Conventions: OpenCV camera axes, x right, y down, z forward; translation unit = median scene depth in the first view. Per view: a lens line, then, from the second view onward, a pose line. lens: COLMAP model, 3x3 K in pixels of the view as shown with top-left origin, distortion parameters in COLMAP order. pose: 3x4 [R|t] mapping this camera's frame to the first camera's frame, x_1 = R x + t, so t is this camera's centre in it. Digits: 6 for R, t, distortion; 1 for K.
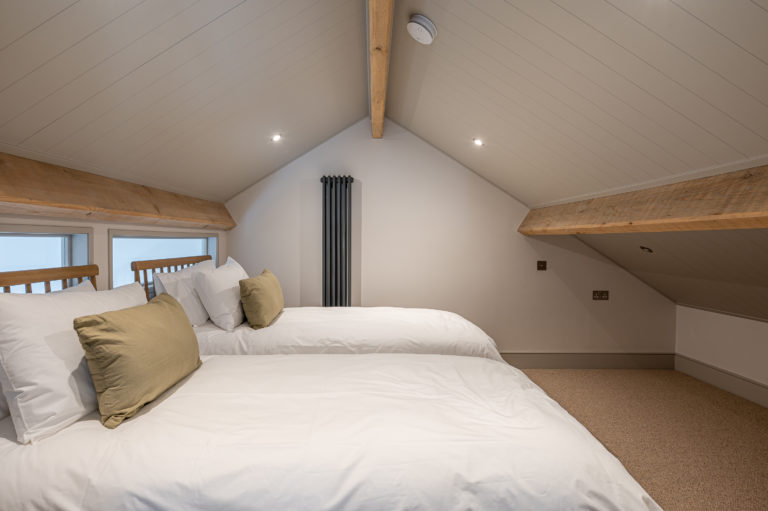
lens RADIAL K [[424.6, 0, 384.0], [0, 424.6, 255.5], [0, 0, 1]] dist [-0.000737, -0.000410]
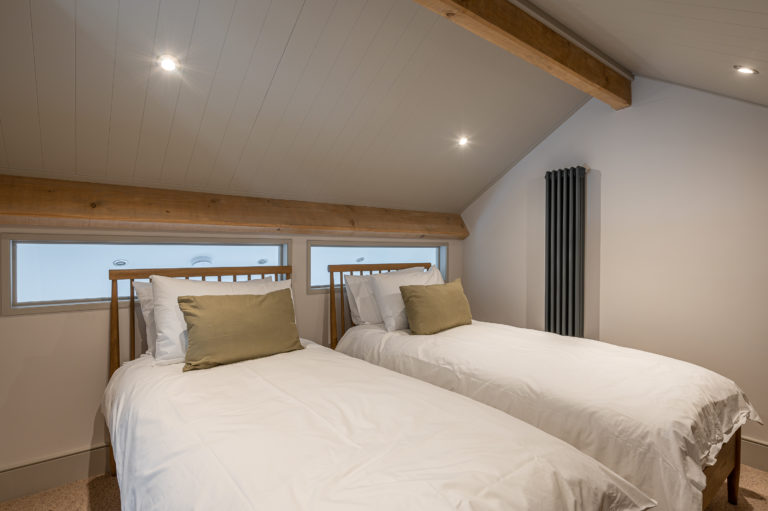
lens RADIAL K [[424.6, 0, 384.0], [0, 424.6, 255.5], [0, 0, 1]] dist [-0.000737, -0.000410]
pose [[0.561680, 0.008253, -0.827313, 0.540082], [-0.030643, 0.999472, -0.010833, -0.005477], [0.826787, 0.031436, 0.561636, 0.395711]]
